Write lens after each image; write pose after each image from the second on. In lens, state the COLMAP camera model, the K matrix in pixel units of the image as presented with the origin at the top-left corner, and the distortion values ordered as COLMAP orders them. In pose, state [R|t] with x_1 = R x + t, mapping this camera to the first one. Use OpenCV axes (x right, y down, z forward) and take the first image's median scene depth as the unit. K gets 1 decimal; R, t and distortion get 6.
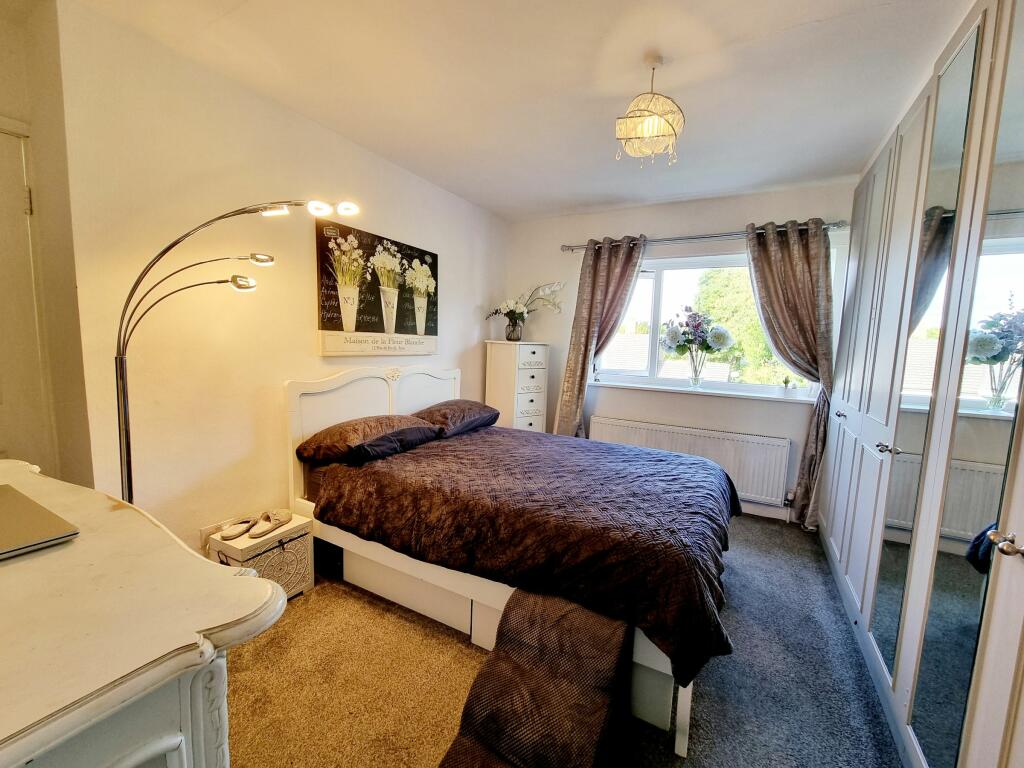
lens RADIAL K [[422.0, 0, 518.0], [0, 422.0, 386.2], [0, 0, 1]] dist [-0.001408, 0.000323]
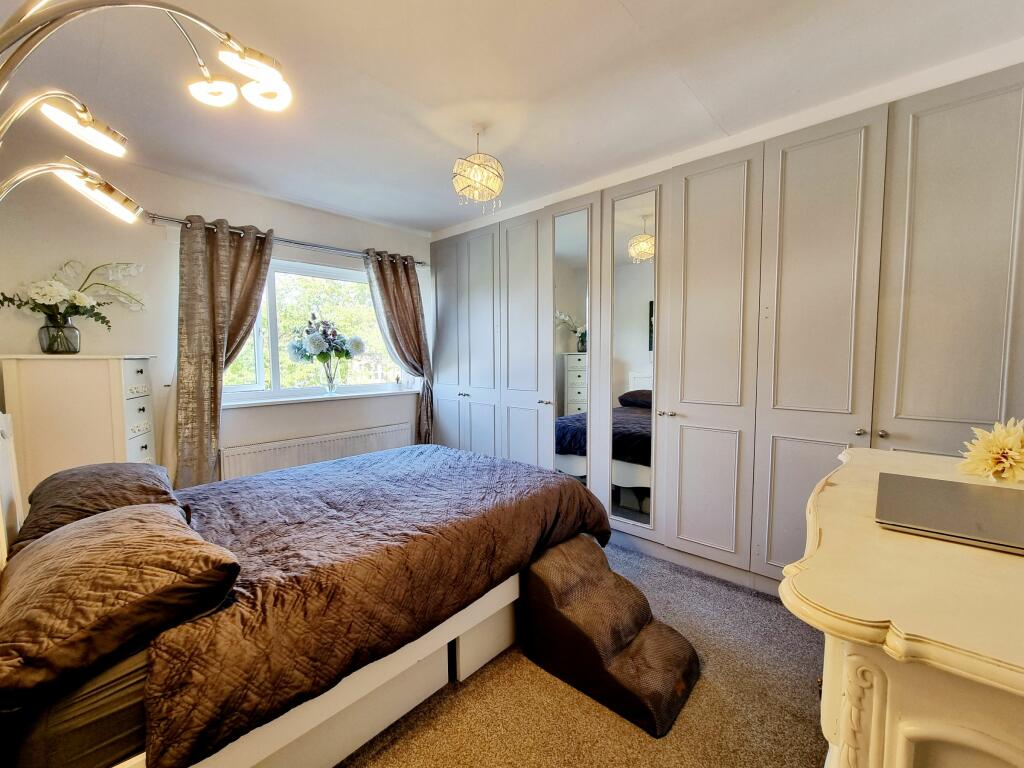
lens RADIAL K [[422.0, 0, 518.0], [0, 422.0, 386.2], [0, 0, 1]] dist [-0.001408, 0.000323]
pose [[0.231104, -0.102340, 0.967532, -0.504511], [0.121185, 0.989736, 0.075743, -0.041241], [-0.965352, 0.099746, 0.241134, 0.341828]]
